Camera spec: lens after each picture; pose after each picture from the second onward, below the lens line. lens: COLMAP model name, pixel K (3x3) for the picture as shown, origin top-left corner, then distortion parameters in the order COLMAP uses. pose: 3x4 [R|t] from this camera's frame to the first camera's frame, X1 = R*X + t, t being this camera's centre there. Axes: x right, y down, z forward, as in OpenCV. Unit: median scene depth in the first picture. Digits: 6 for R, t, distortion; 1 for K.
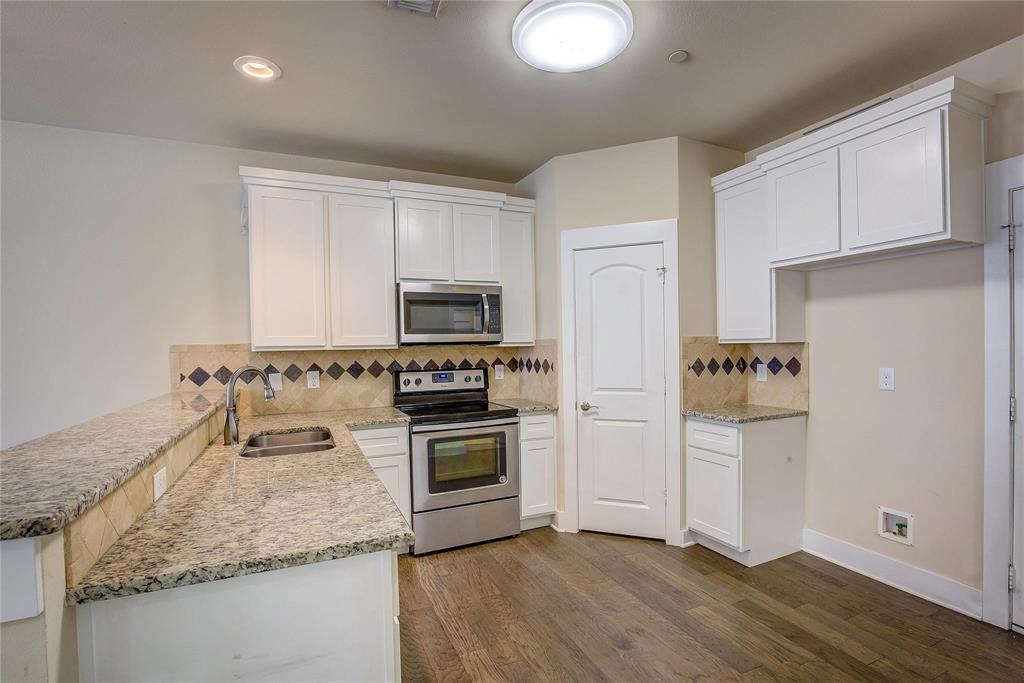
lens RADIAL K [[476.8, 0, 515.3], [0, 476.8, 356.4], [0, 0, 1]] dist [-0.031391, 0.006458]
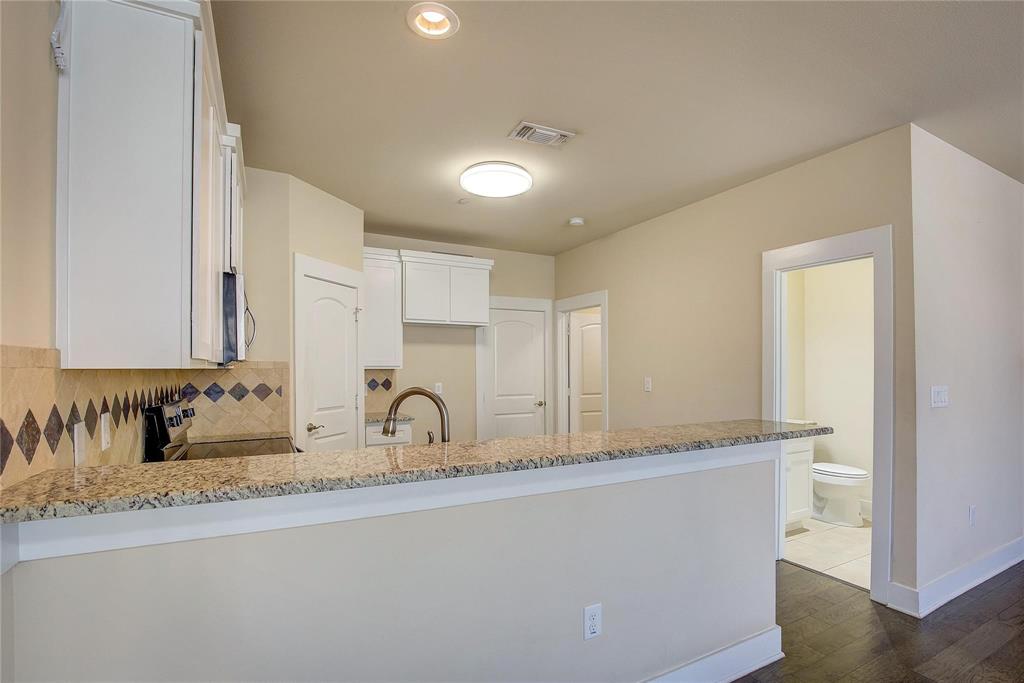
lens RADIAL K [[476.8, 0, 513.0], [0, 476.8, 367.9], [0, 0, 1]] dist [-0.031391, 0.006458]
pose [[-0.049804, 0.018359, 0.998590, -0.945232], [0.025139, 0.999537, -0.017123, 0.004203], [-0.998443, 0.024251, -0.050243, 0.633625]]
